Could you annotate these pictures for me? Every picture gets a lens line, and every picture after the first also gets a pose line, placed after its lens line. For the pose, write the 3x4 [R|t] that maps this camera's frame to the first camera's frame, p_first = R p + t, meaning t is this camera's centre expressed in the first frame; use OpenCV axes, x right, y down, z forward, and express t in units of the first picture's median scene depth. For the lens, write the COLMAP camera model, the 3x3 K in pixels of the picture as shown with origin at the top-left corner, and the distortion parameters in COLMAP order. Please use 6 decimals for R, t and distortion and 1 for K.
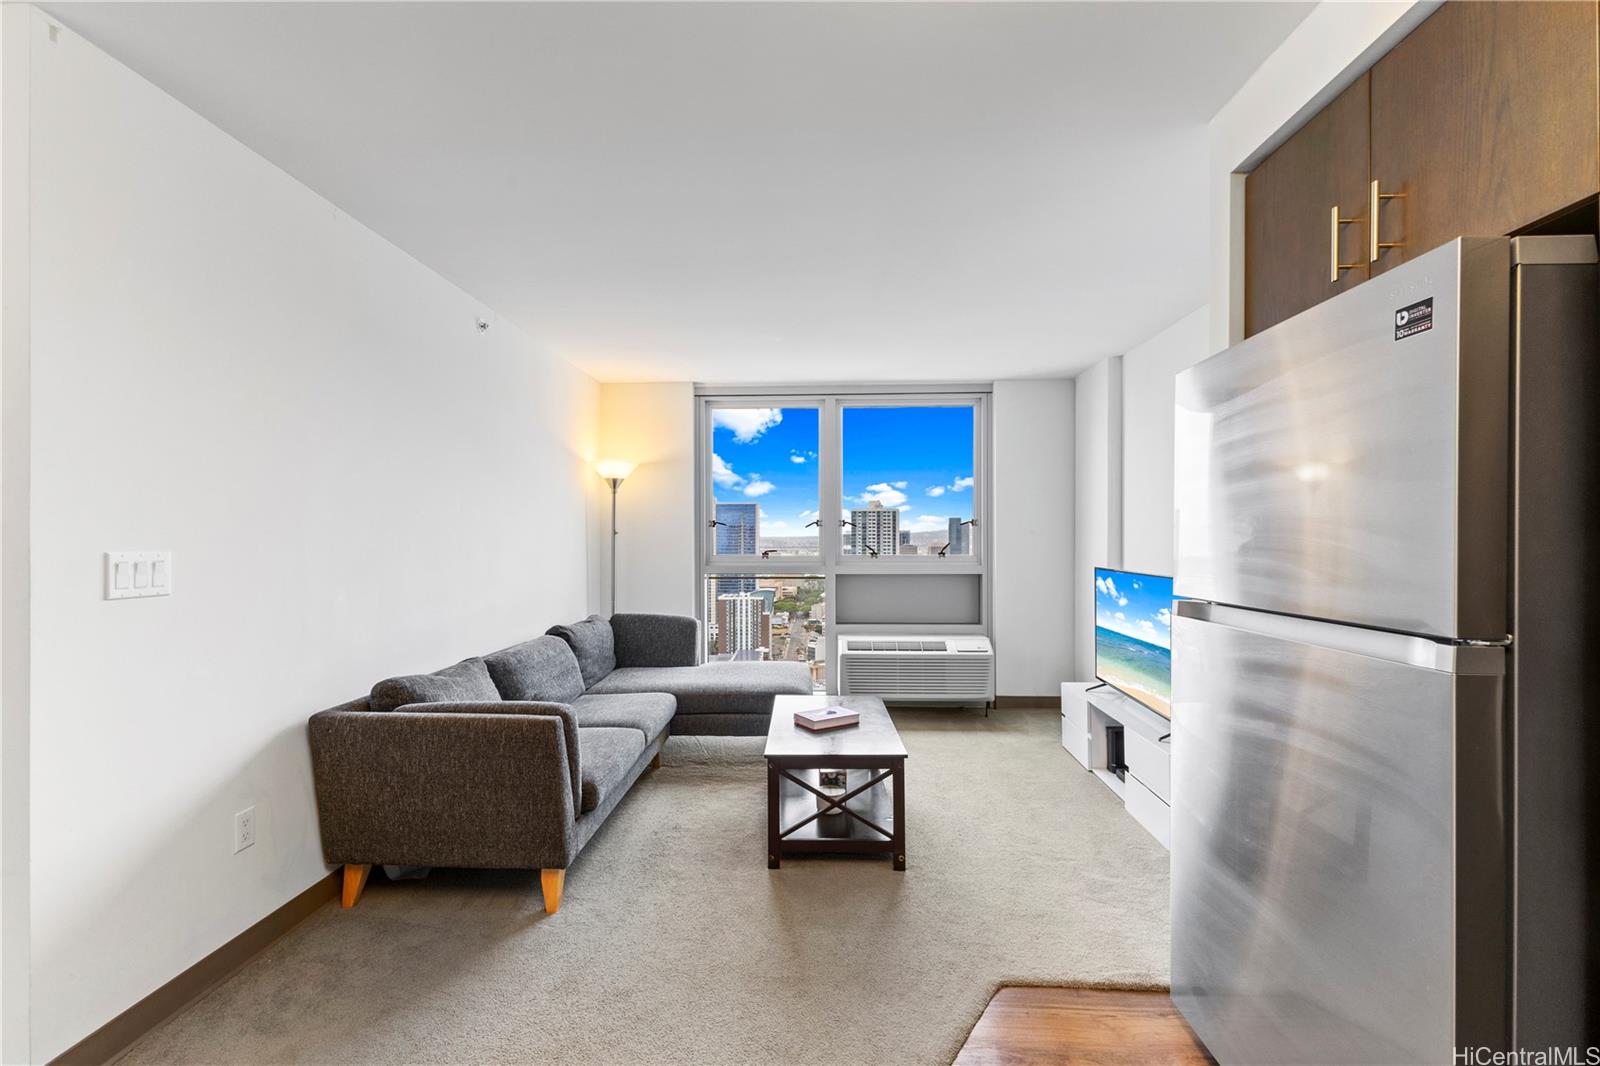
lens RADIAL K [[749.8, 0, 793.5], [0, 749.8, 535.2], [0, 0, 1]] dist [-0.000264, -0.000151]
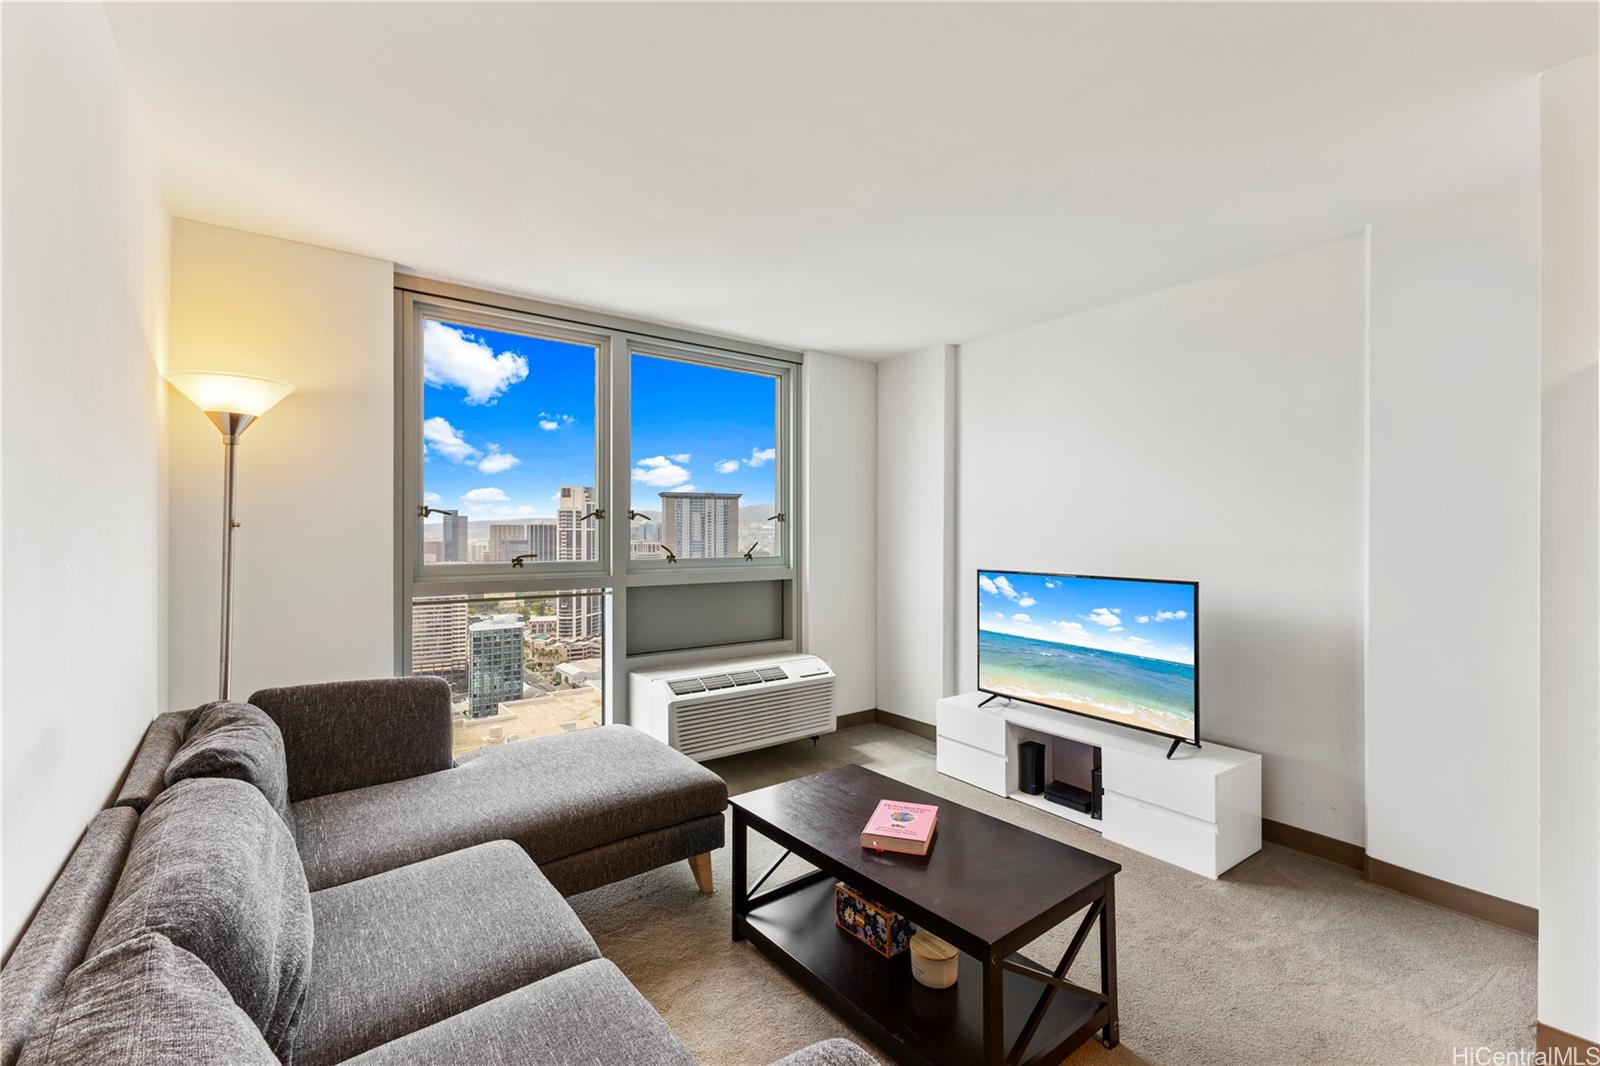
lens RADIAL K [[705.5, 0, 807.3], [0, 705.5, 530.6], [0, 0, 1]] dist [0.027085, -0.000410]
pose [[0.755856, 0.003020, 0.654731, -0.261706], [0.001547, 0.999978, -0.006399, 0.003744], [-0.654736, 0.005850, 0.755835, 0.399283]]
